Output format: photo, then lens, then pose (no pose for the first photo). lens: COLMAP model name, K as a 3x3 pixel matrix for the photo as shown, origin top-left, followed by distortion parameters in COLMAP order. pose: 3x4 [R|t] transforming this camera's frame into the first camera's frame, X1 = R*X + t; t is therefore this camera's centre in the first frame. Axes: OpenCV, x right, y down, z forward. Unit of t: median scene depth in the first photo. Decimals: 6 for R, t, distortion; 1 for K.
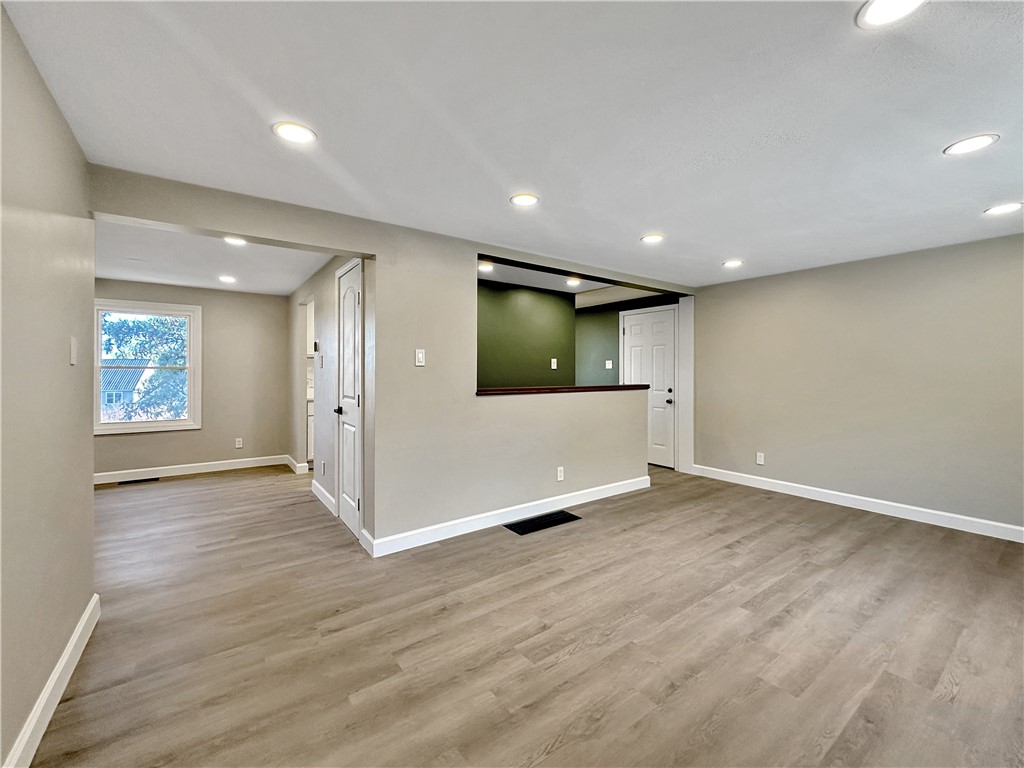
lens RADIAL K [[421.8, 0, 517.8], [0, 421.8, 375.0], [0, 0, 1]] dist [0.000432, 0.000282]
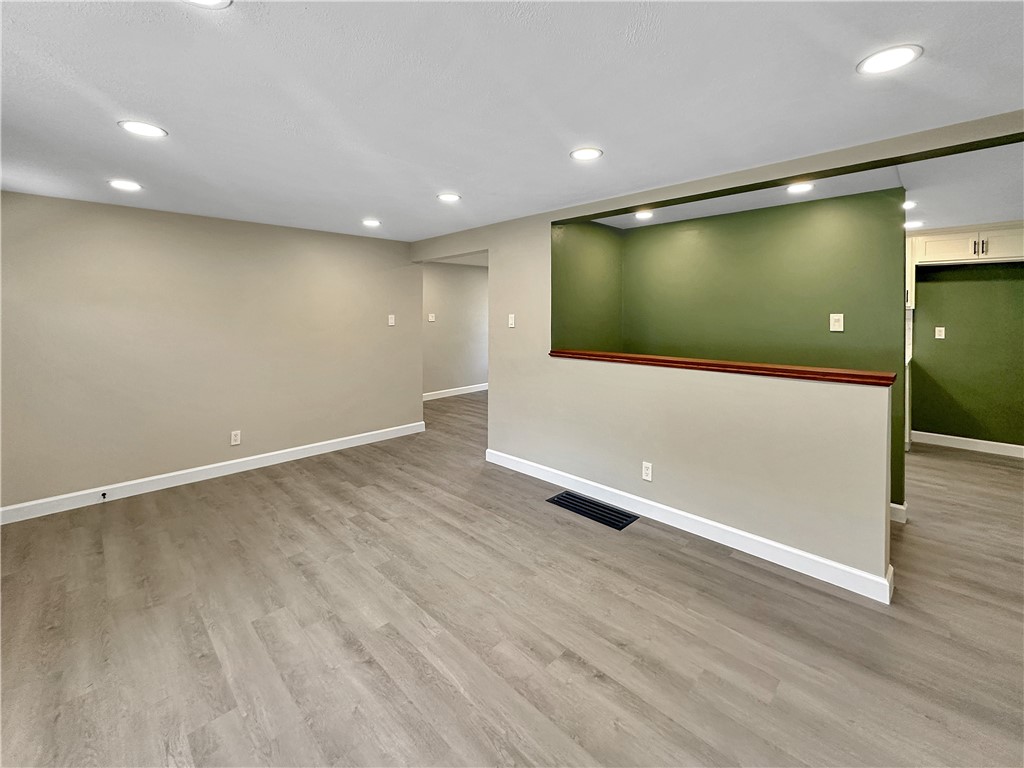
lens RADIAL K [[434.6, 0, 525.8], [0, 434.6, 318.7], [0, 0, 1]] dist [-0.000661, -0.000027]
pose [[0.164847, 0.012195, -0.986244, 1.274115], [-0.005035, 0.999921, 0.011523, -0.075802], [0.986306, 0.003067, 0.164896, 0.995910]]
